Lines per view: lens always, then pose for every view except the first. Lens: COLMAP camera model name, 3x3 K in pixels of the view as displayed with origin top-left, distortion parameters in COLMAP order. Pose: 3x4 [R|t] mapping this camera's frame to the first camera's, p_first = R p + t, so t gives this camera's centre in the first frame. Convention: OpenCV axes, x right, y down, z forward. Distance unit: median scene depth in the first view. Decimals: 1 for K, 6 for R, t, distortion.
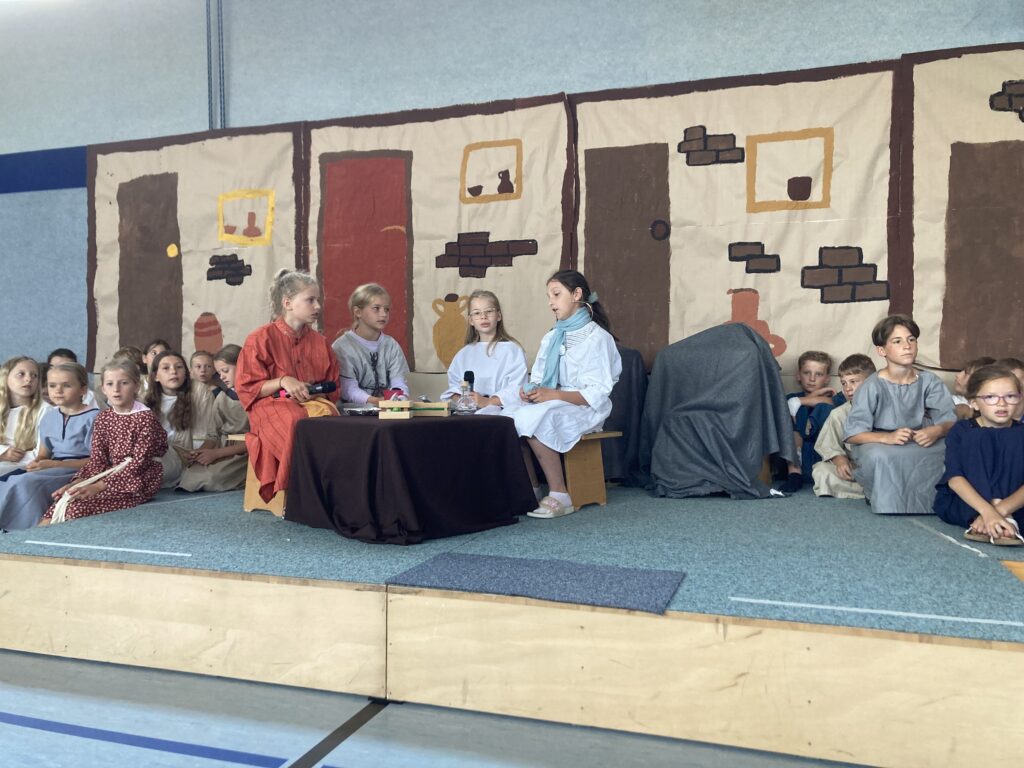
lens RADIAL K [[853.1, 0, 491.2], [0, 853.1, 387.4], [0, 0, 1]] dist [-0.000988, 0.007961]
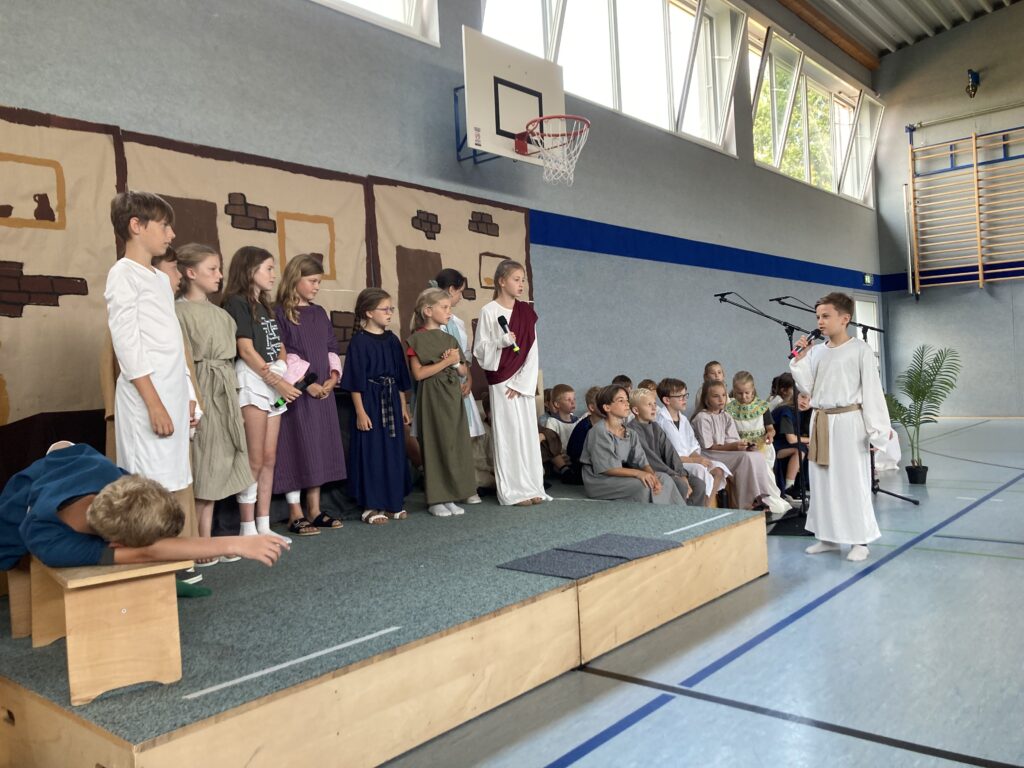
lens RADIAL K [[853.1, 0, 514.3], [0, 853.1, 388.0], [0, 0, 1]] dist [-0.000988, 0.007961]
pose [[0.359863, -0.031128, 0.932486, -0.642810], [0.058264, 0.998242, 0.010838, -0.042732], [-0.931184, 0.050430, 0.361044, 0.267738]]
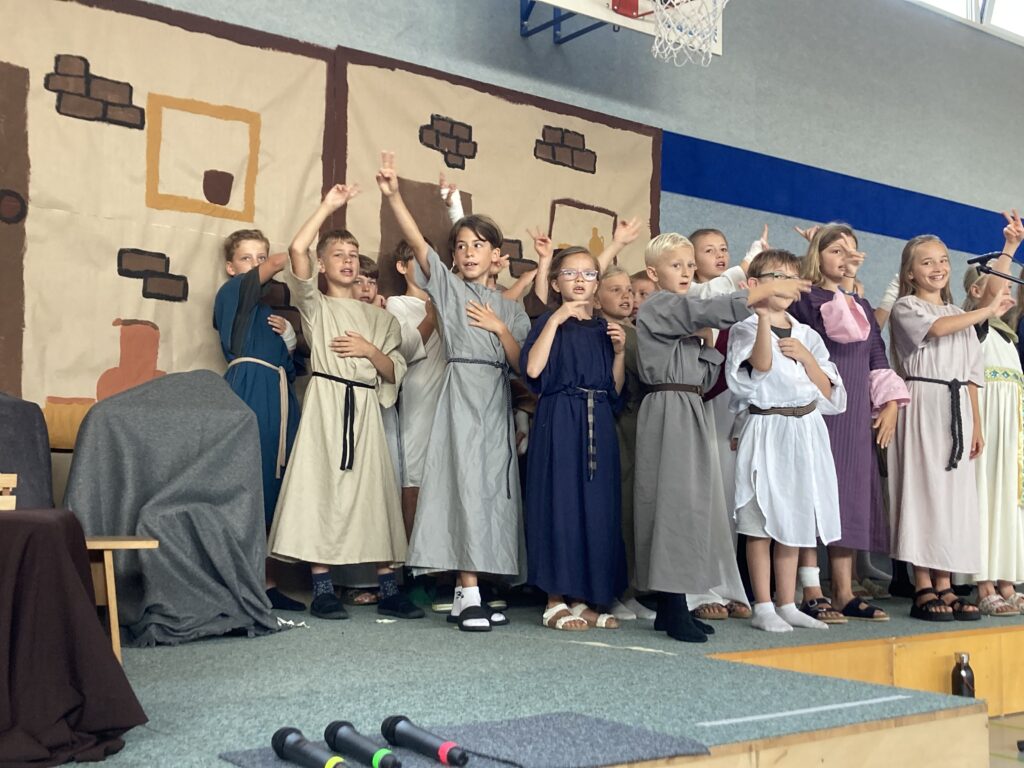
lens RADIAL K [[1308.4, 0, 504.5], [0, 1308.4, 386.7], [0, 0, 1]] dist [0.029948, 0.000000]
pose [[0.558341, 0.073920, 0.826312, -0.350805], [-0.004477, 0.996276, -0.086099, 0.018691], [-0.829599, 0.044374, 0.556593, 0.199101]]
